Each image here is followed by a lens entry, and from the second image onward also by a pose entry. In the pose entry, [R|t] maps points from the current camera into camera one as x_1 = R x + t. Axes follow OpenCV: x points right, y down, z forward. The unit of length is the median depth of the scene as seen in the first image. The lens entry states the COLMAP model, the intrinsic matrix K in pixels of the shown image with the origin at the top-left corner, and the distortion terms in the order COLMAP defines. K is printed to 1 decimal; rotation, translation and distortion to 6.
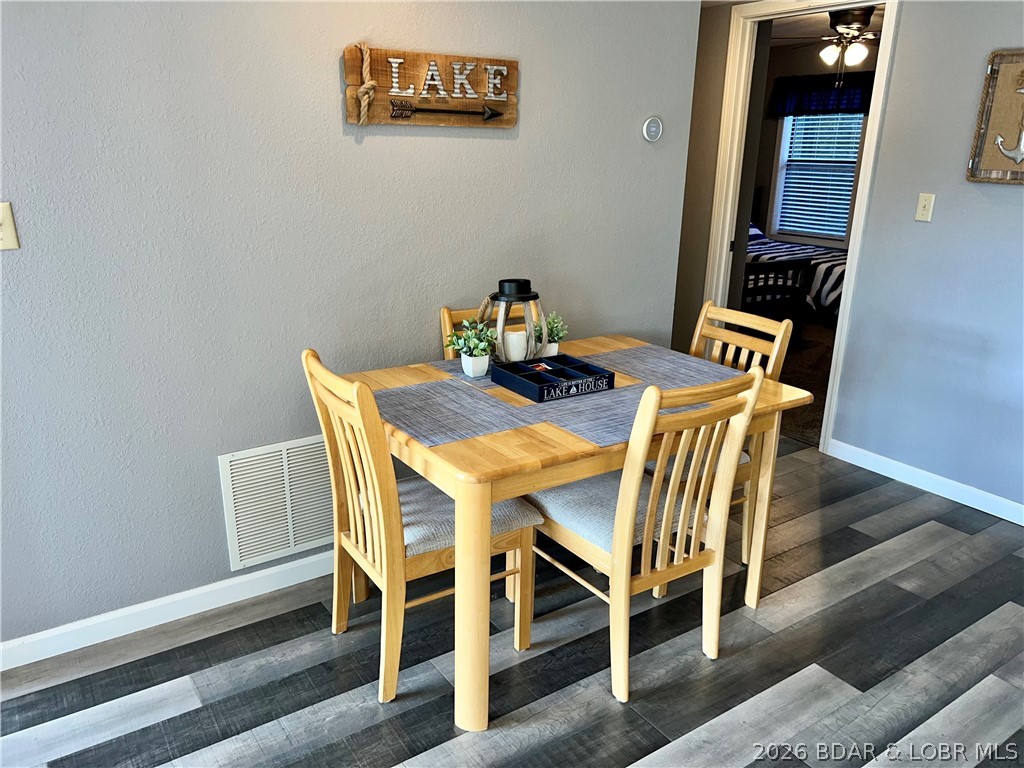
lens RADIAL K [[778.6, 0, 512.0], [0, 778.6, 384.0], [0, 0, 1]] dist [0.053194, -0.070473]
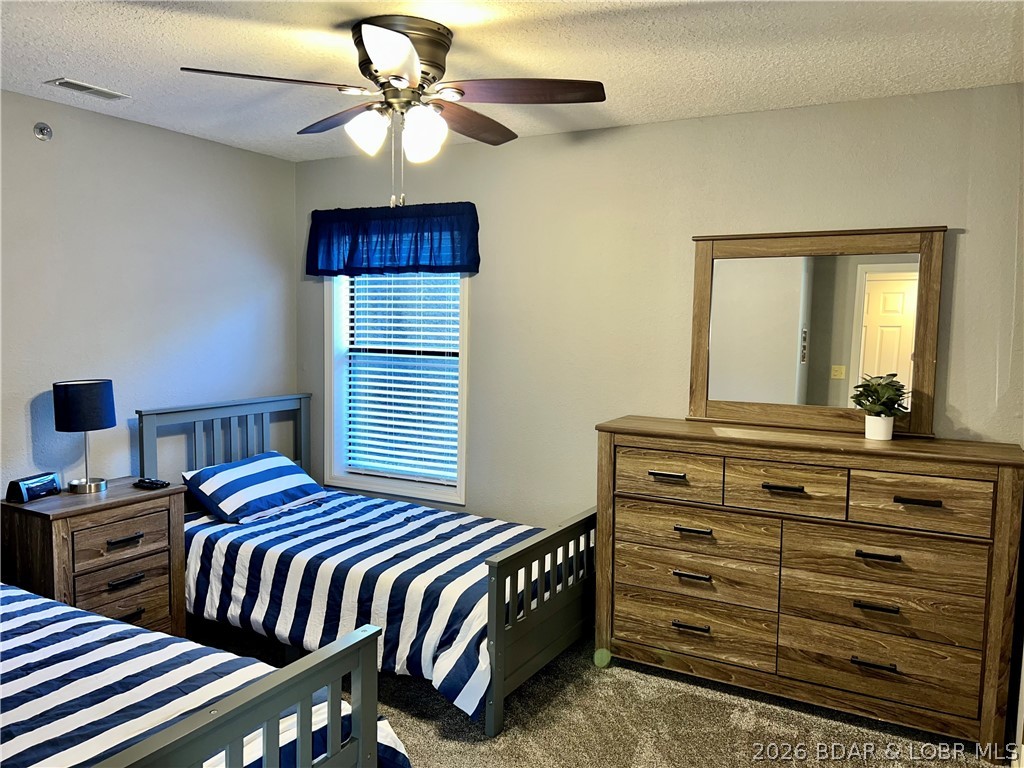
lens RADIAL K [[778.6, 0, 512.0], [0, 778.6, 384.0], [0, 0, 1]] dist [0.053194, -0.070473]
pose [[0.894021, -0.042575, 0.445998, 0.207896], [0.128179, 0.978170, -0.163564, -0.155695], [-0.429298, 0.203397, 0.879962, 0.463926]]
